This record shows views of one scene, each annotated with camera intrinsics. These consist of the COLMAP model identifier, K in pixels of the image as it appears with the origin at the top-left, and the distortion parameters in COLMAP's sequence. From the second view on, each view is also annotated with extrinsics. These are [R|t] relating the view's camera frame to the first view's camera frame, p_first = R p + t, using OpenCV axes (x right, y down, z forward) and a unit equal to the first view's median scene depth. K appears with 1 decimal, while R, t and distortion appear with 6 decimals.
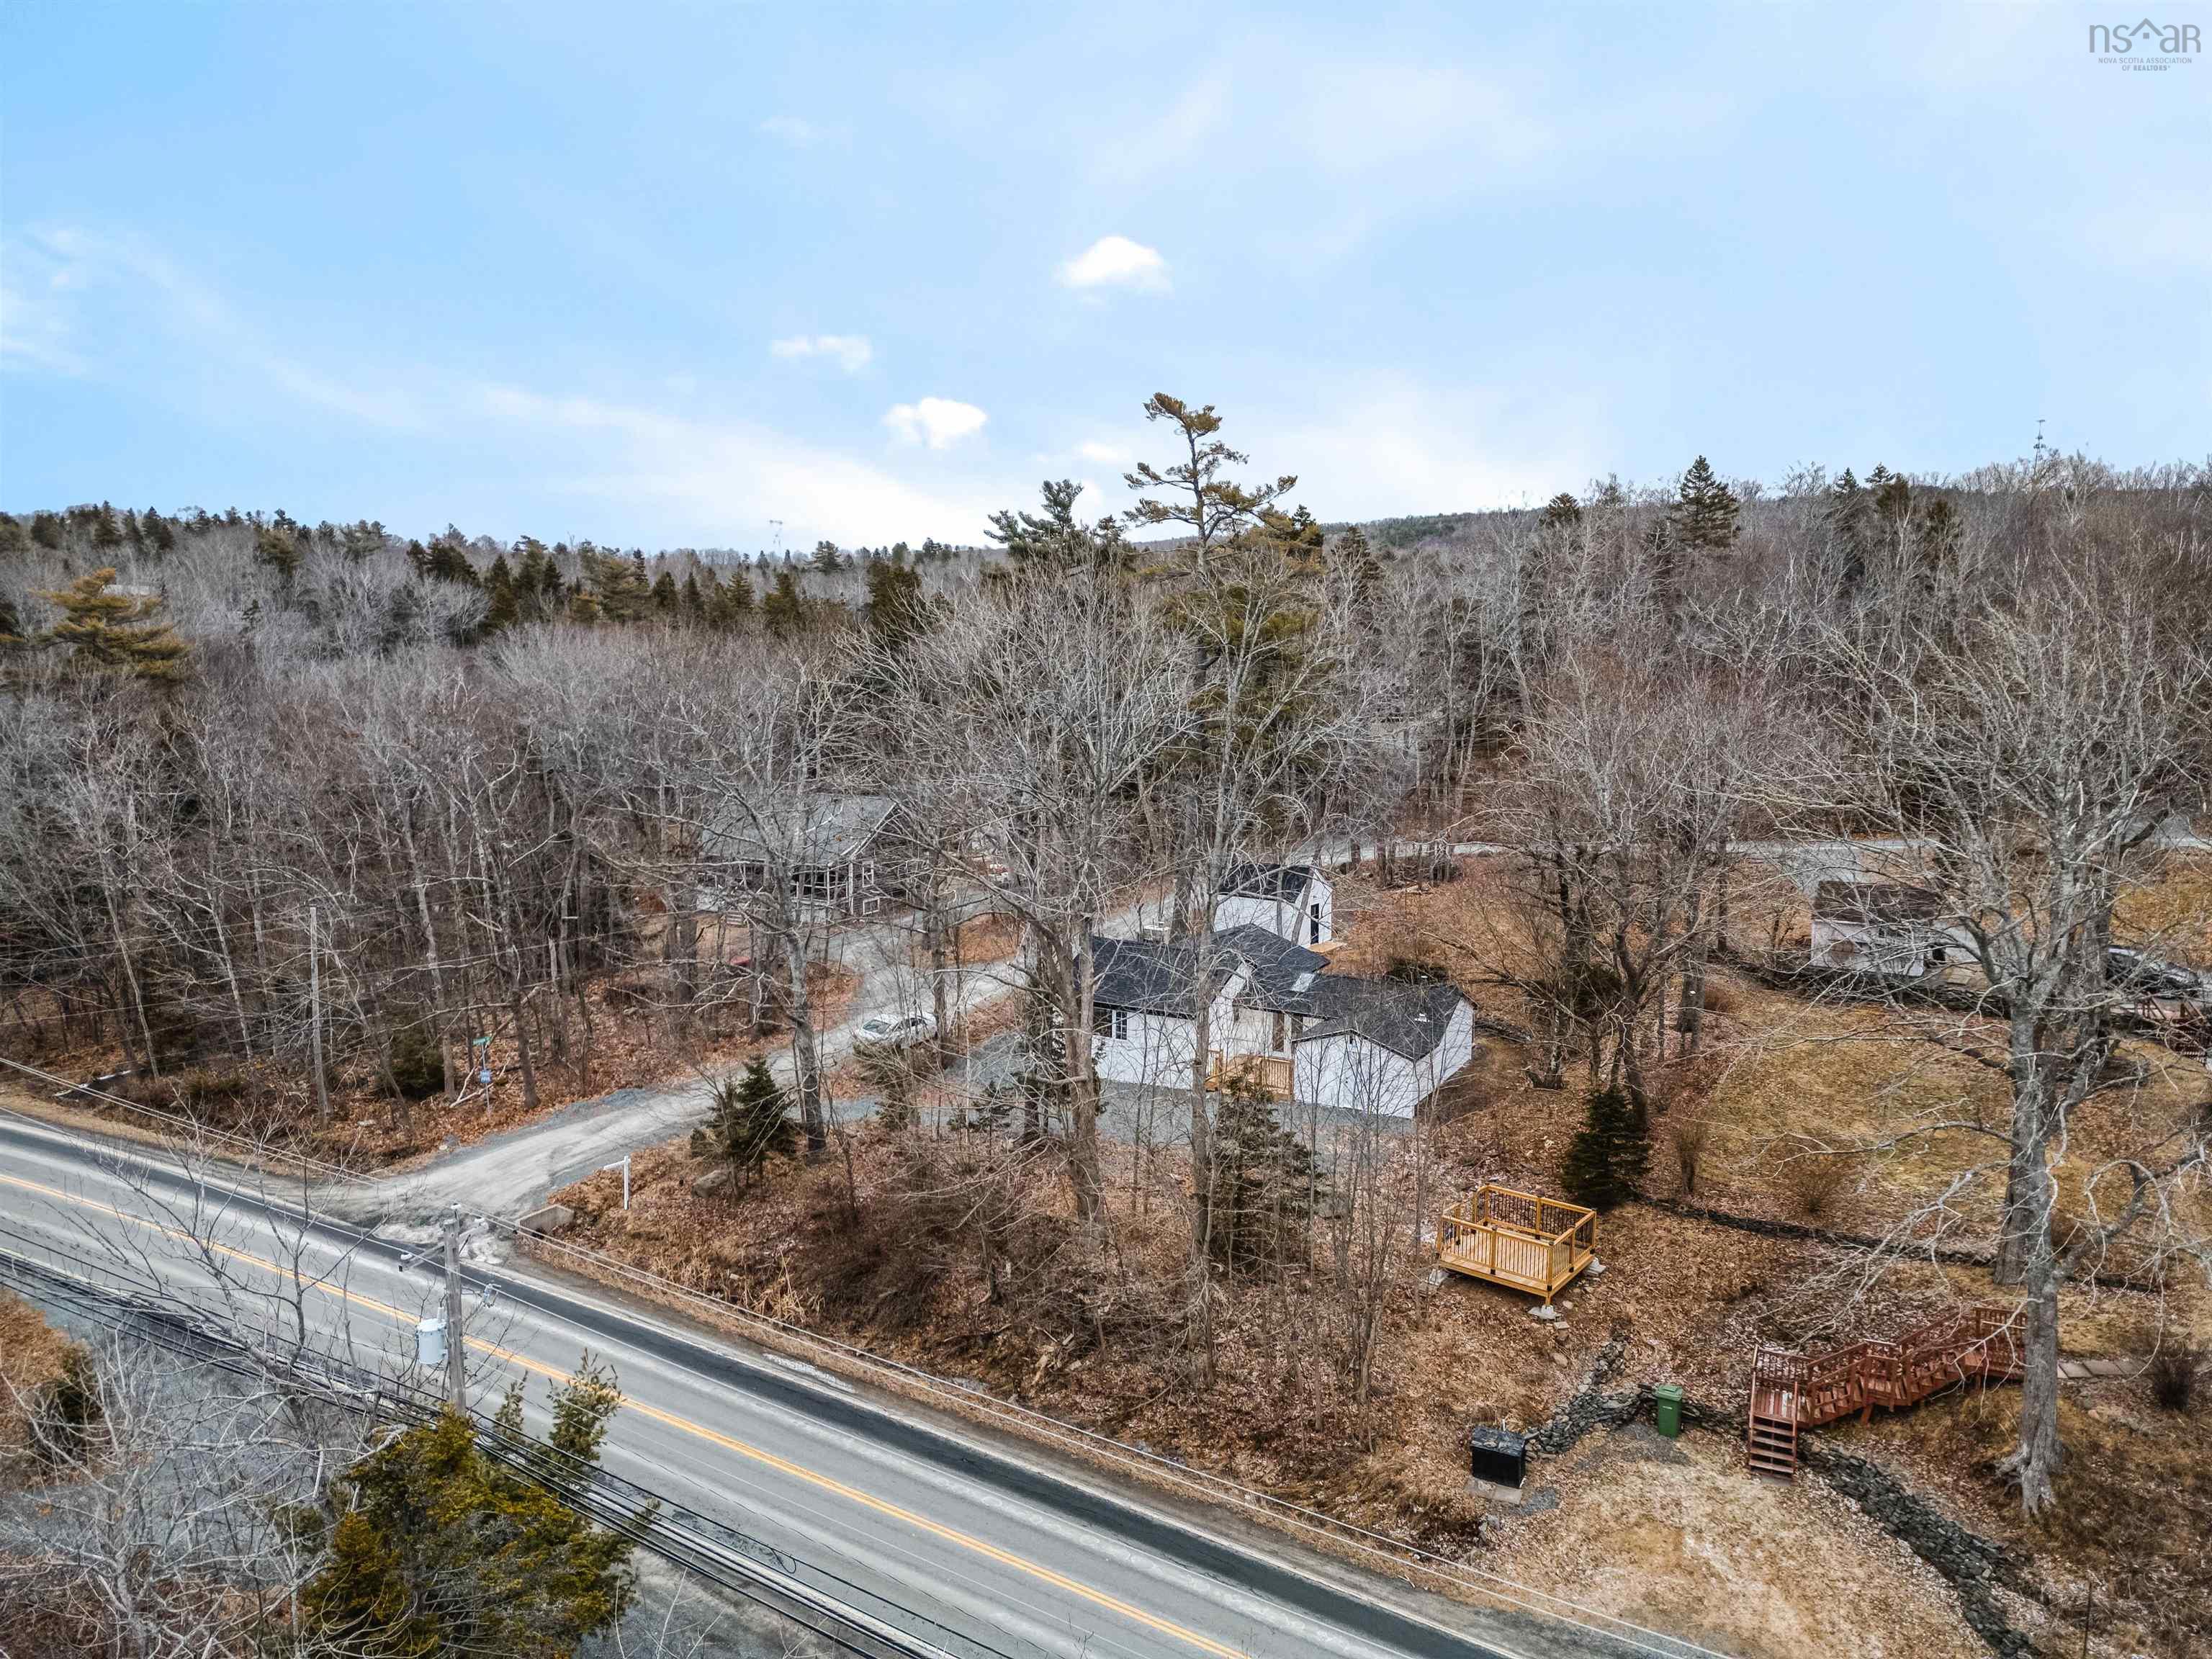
lens RADIAL K [[1532.3, 0, 1096.5], [0, 1532.3, 830.5], [0, 0, 1]] dist [0.091293, -0.088386]
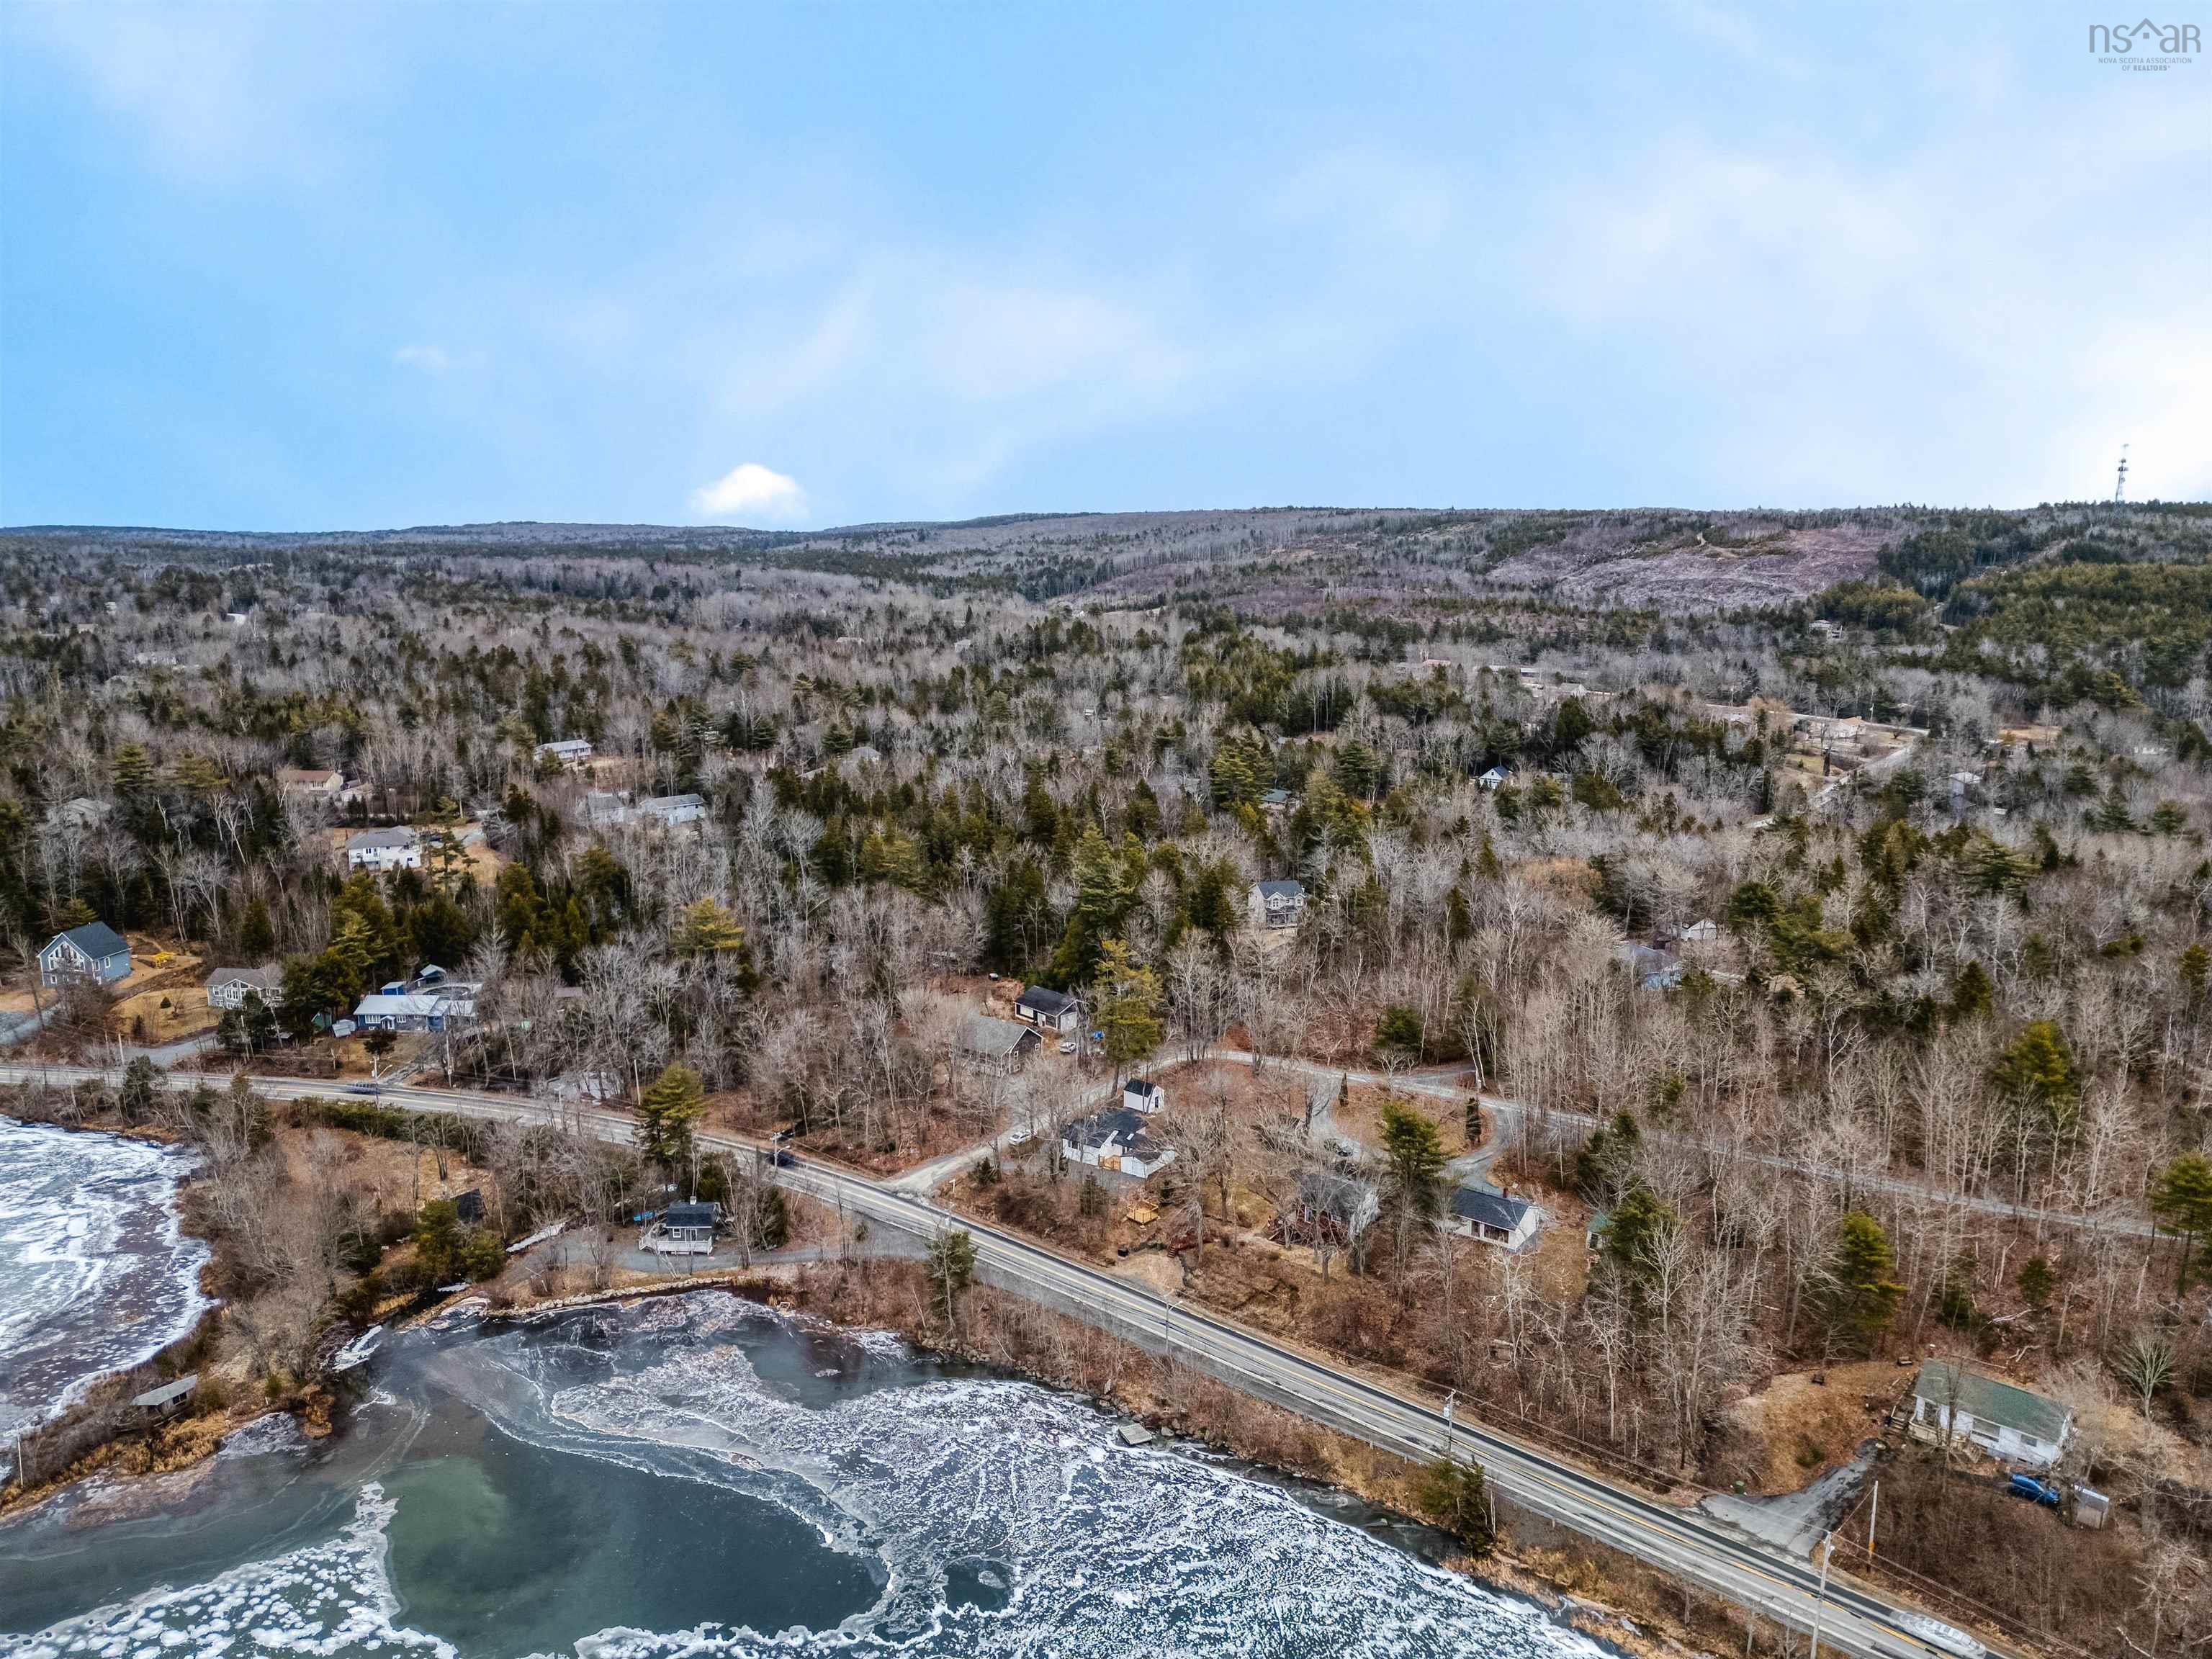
lens RADIAL K [[1532.3, 0, 1096.5], [0, 1532.3, 830.5], [0, 0, 1]] dist [0.091293, -0.088386]
pose [[0.994308, 0.022567, -0.104128, 0.459456], [-0.016859, 0.998323, 0.055376, -0.911250], [0.105203, -0.053305, 0.993021, -2.859873]]
